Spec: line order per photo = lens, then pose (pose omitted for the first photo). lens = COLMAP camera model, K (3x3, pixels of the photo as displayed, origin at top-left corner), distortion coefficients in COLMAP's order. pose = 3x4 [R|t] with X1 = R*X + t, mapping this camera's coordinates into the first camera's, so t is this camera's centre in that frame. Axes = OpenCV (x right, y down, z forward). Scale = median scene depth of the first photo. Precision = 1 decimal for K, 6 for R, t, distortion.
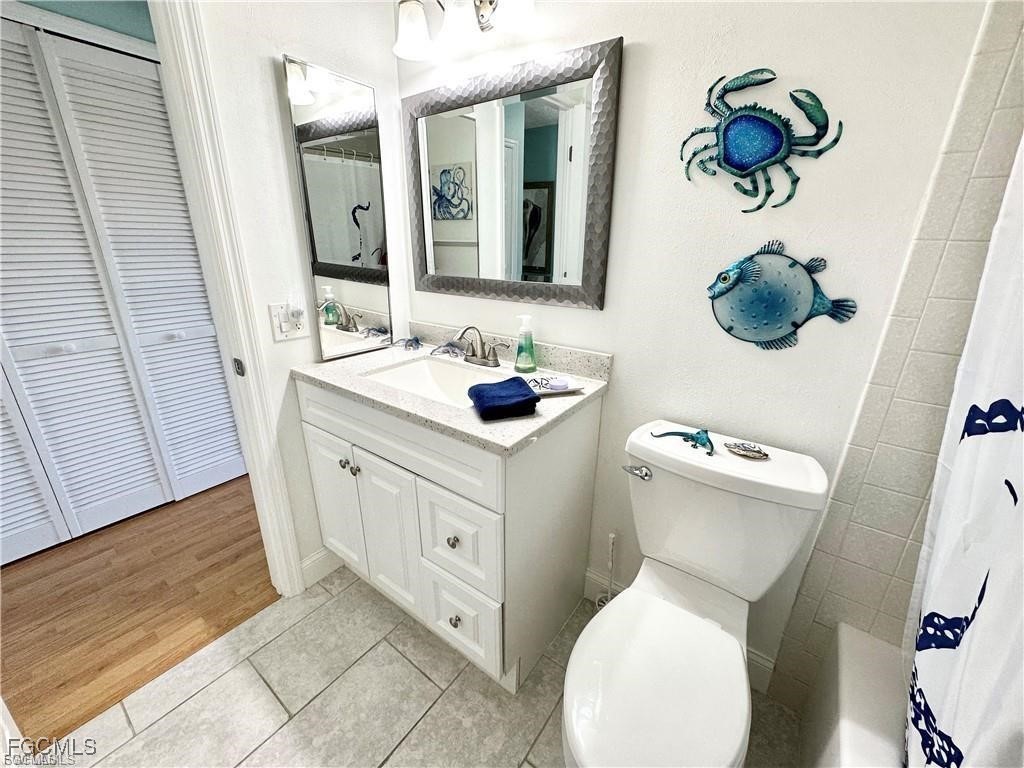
lens RADIAL K [[408.2, 0, 511.1], [0, 408.2, 383.3], [0, 0, 1]] dist [-0.002398, 0.000467]
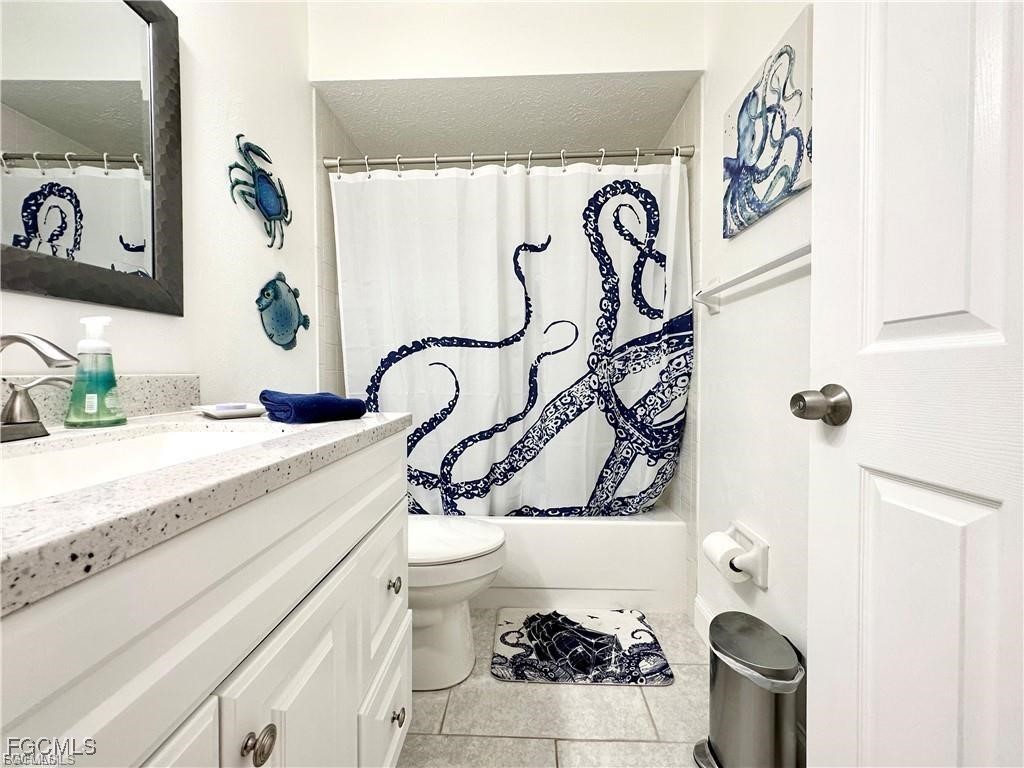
lens RADIAL K [[408.2, 0, 511.1], [0, 408.2, 383.3], [0, 0, 1]] dist [-0.002398, 0.000467]
pose [[-0.561172, -0.036093, 0.826912, -0.985812], [0.260618, 0.940527, 0.217917, -0.085807], [-0.785598, 0.337797, -0.518391, 1.230099]]
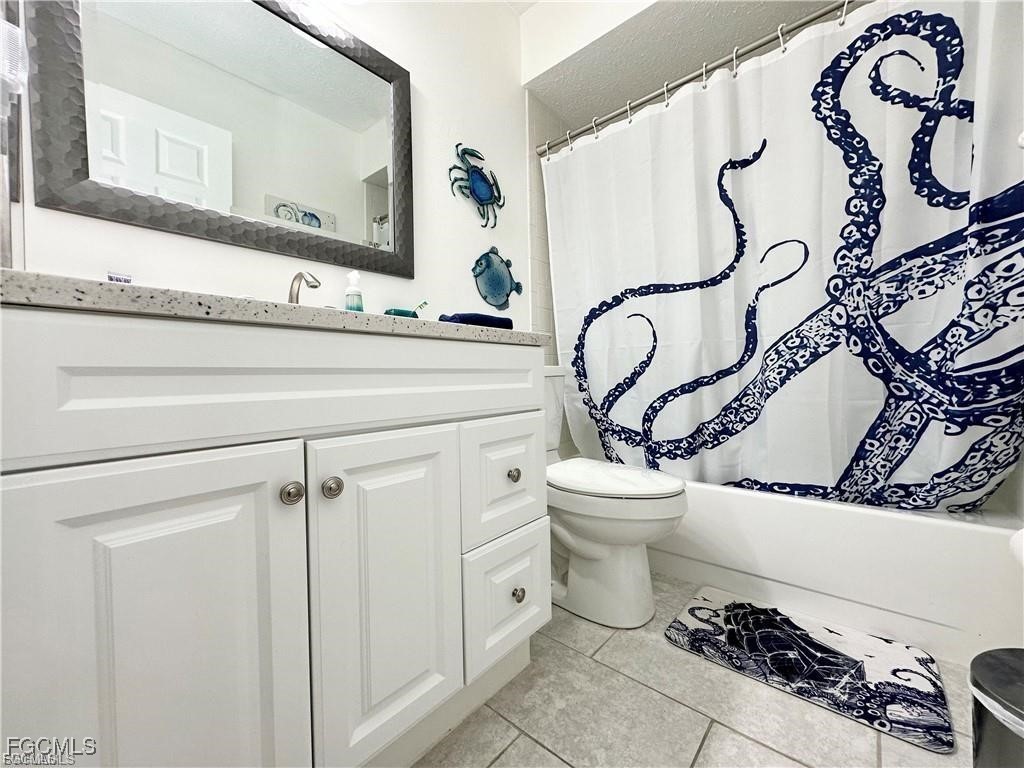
lens RADIAL K [[408.2, 0, 511.1], [0, 408.2, 383.3], [0, 0, 1]] dist [-0.002398, 0.000467]
pose [[0.084642, -0.030077, 0.995957, -1.111918], [0.341700, 0.939809, -0.000658, 0.229664], [-0.935990, 0.340374, 0.089825, 0.968033]]
